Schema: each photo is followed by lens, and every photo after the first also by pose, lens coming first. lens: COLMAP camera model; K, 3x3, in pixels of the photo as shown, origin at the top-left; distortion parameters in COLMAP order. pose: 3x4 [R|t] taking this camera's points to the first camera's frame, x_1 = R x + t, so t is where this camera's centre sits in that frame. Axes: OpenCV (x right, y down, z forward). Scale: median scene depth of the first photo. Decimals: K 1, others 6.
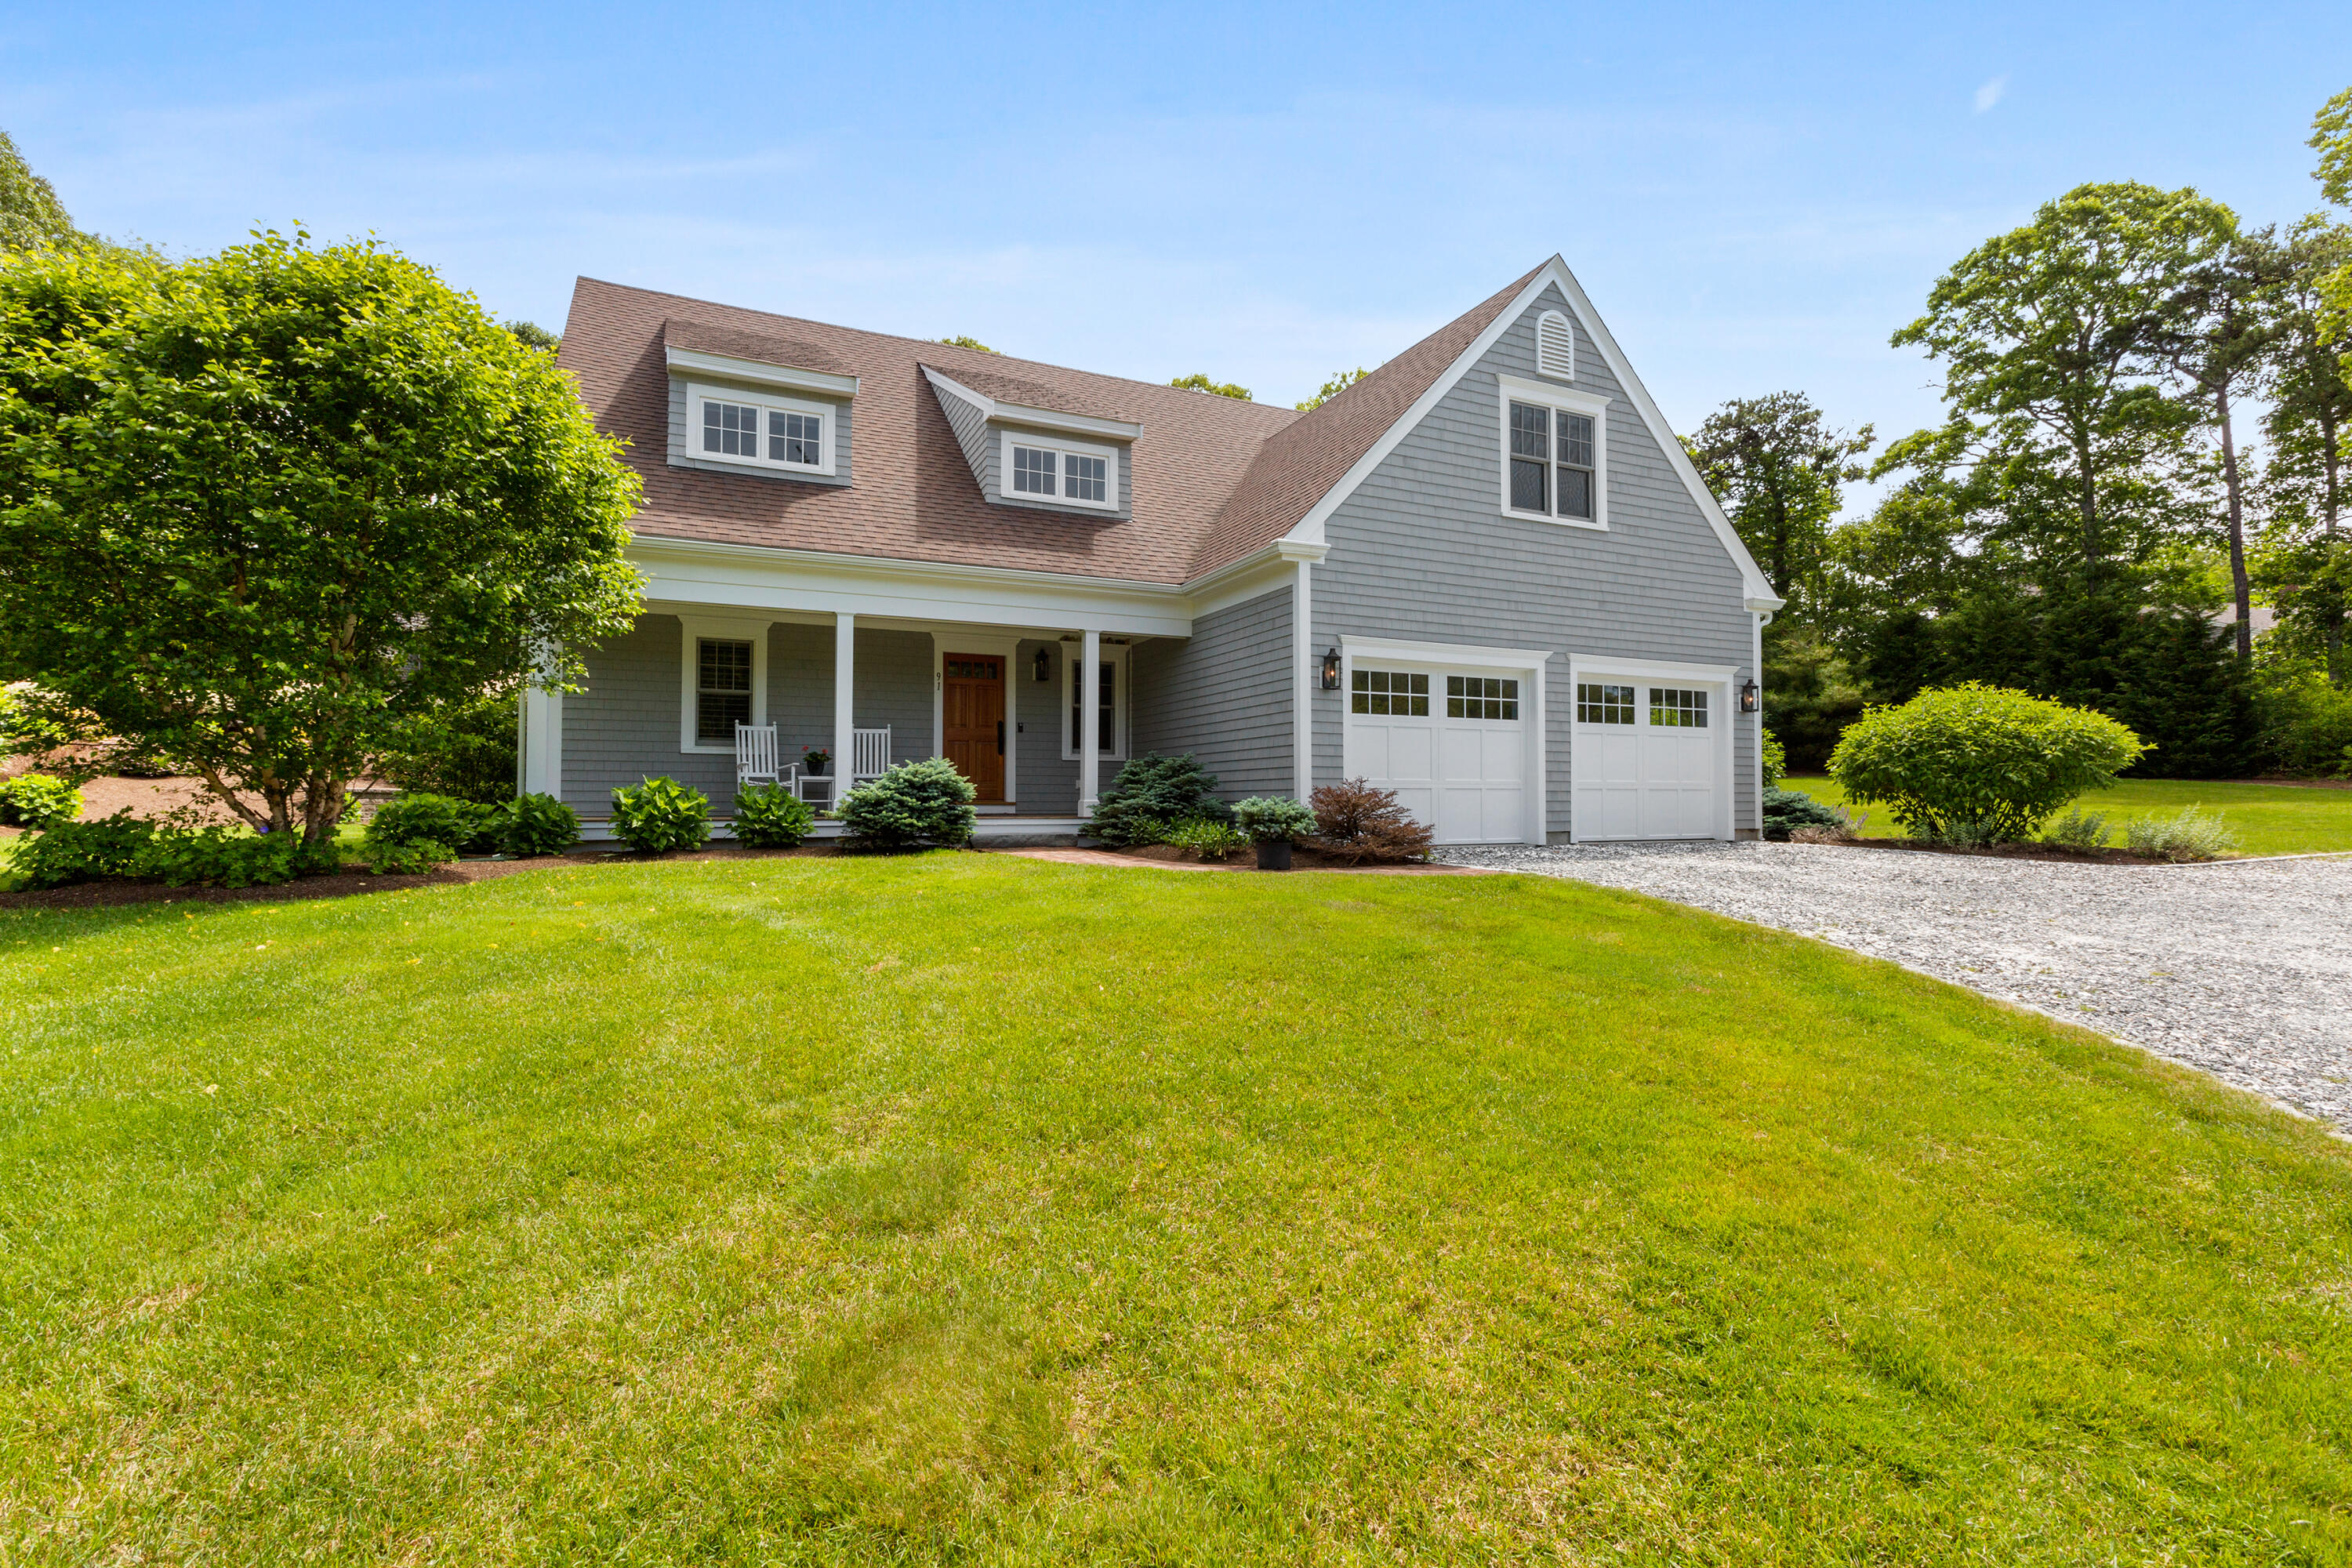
lens RADIAL K [[1069.2, 0, 1175.3], [0, 1069.2, 789.5], [0, 0, 1]] dist [-0.006456, -0.001402]
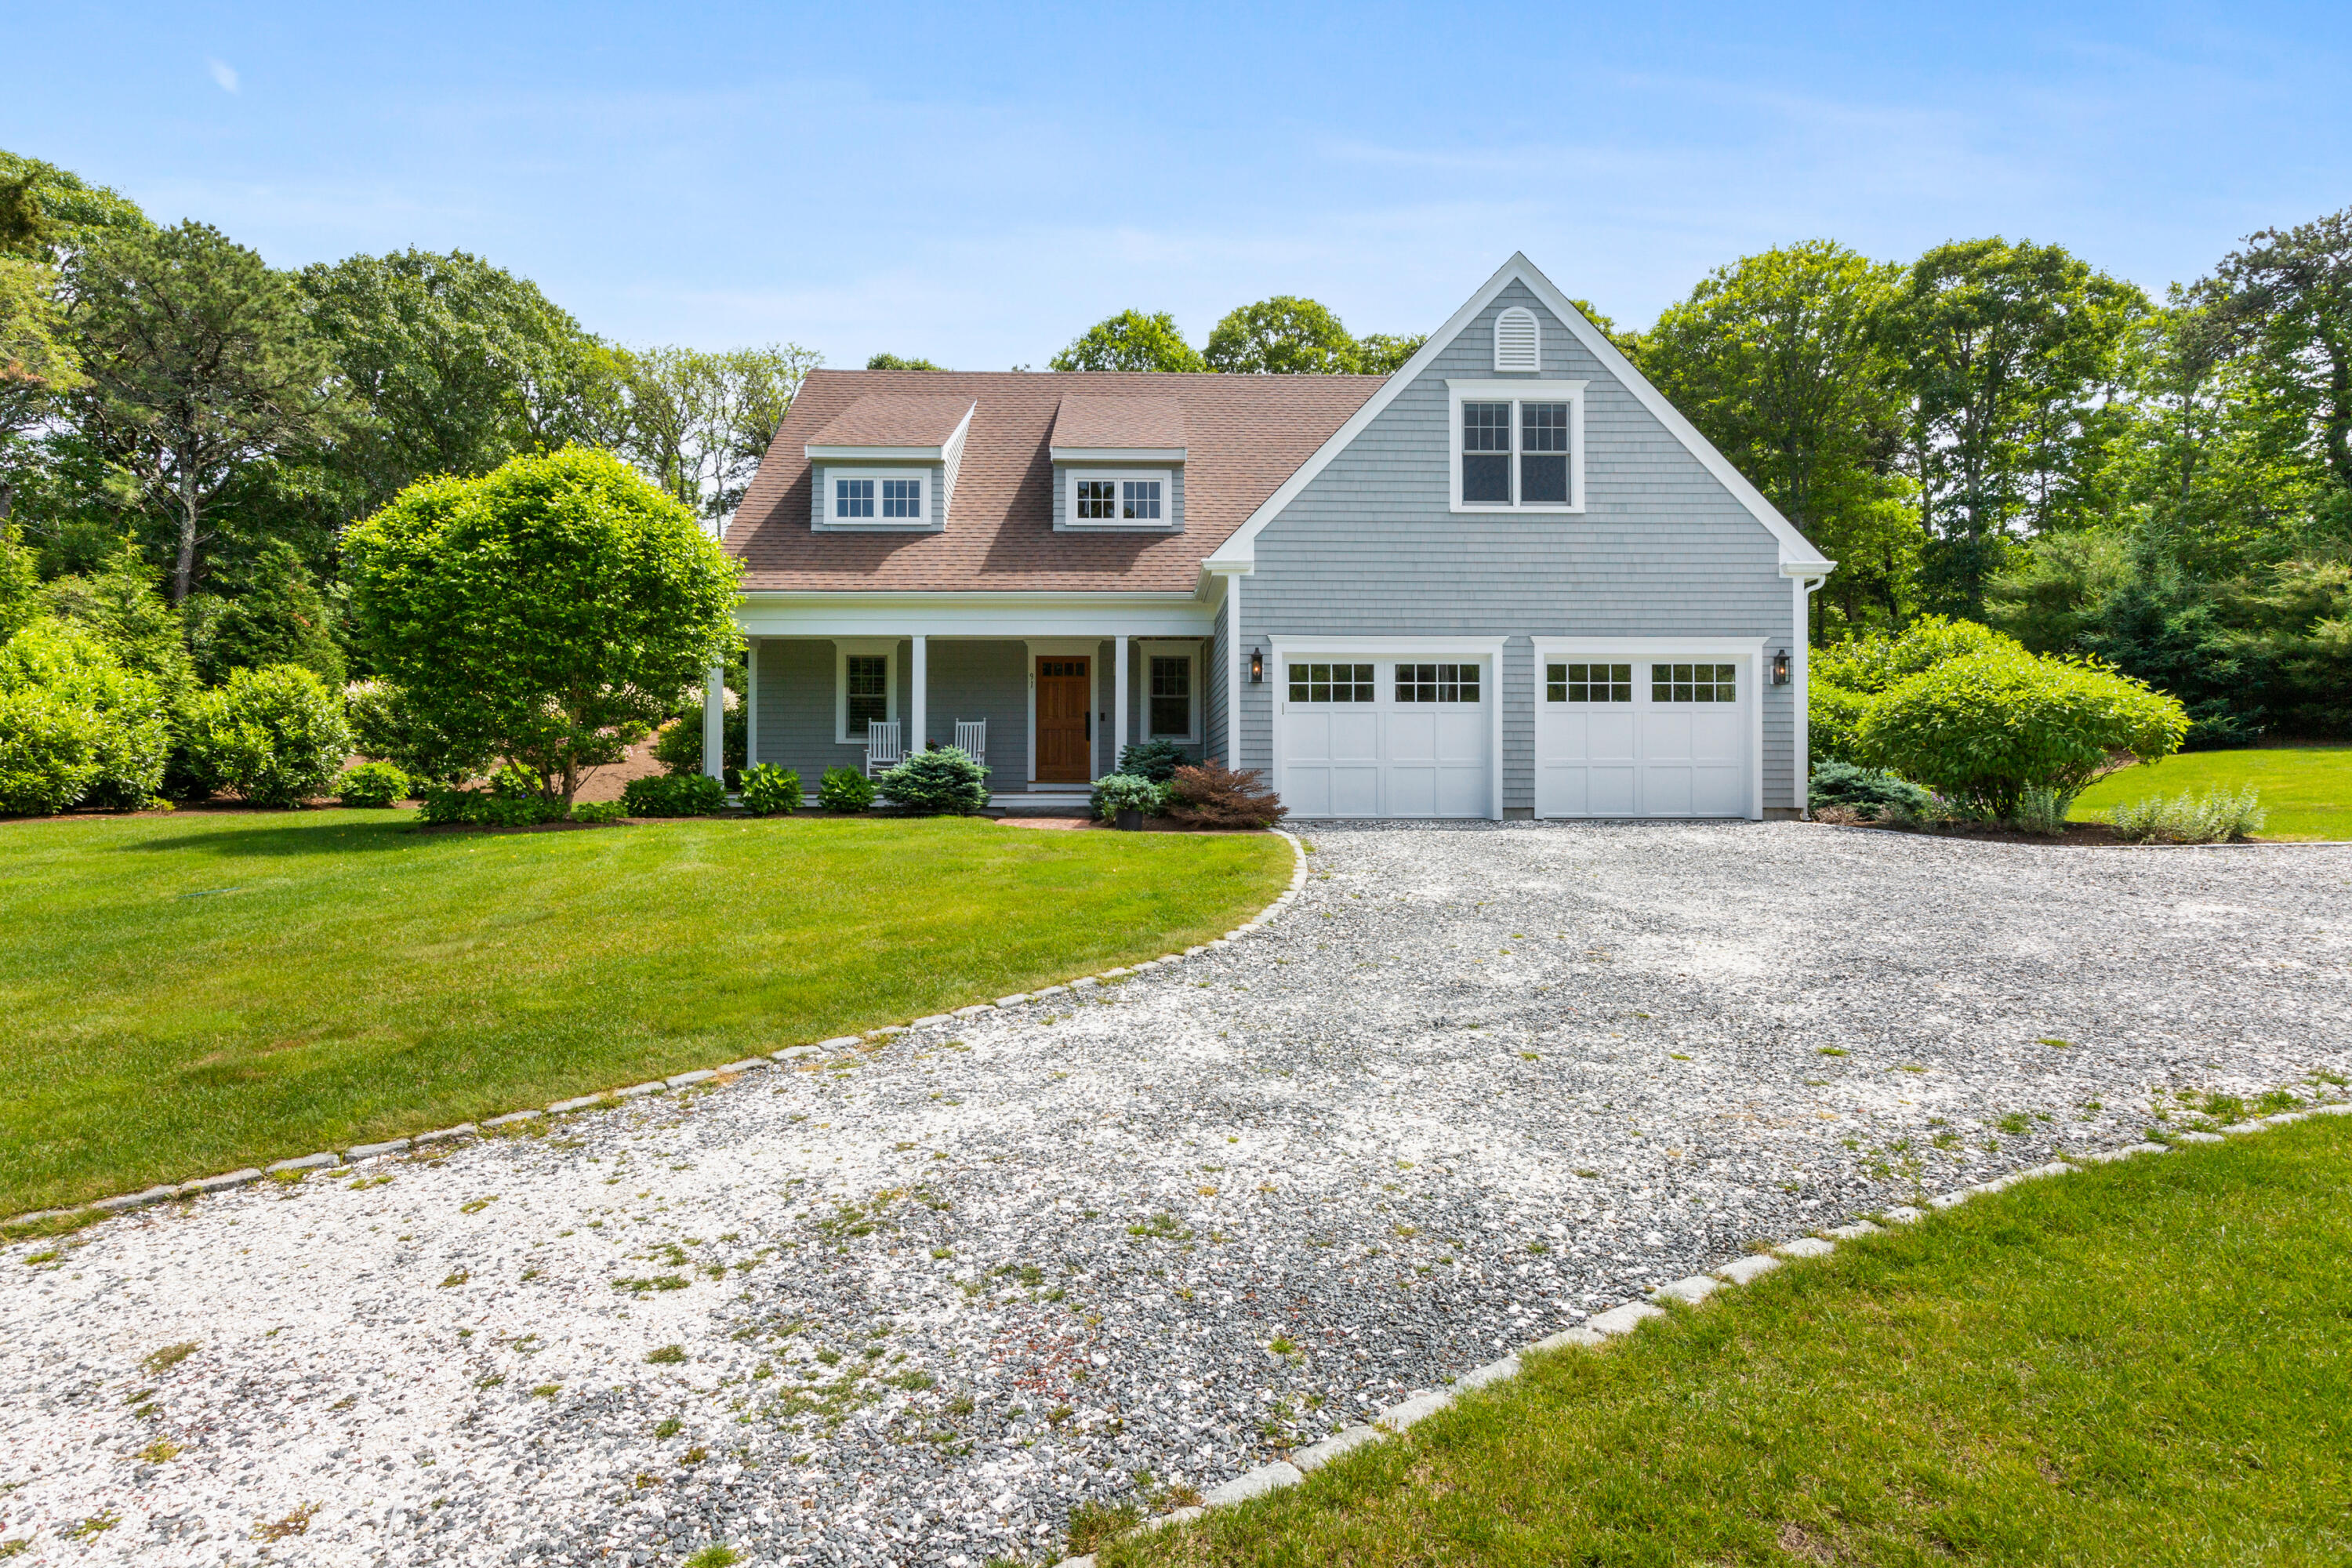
lens RADIAL K [[1290.6, 0, 1176.1], [0, 1290.6, 783.9], [0, 0, 1]] dist [-0.007218, -0.000810]
pose [[0.915103, -0.000650, -0.403220, 0.569568], [0.004624, 0.999950, 0.008883, 0.003279], [0.403194, -0.009994, 0.915060, -0.293187]]
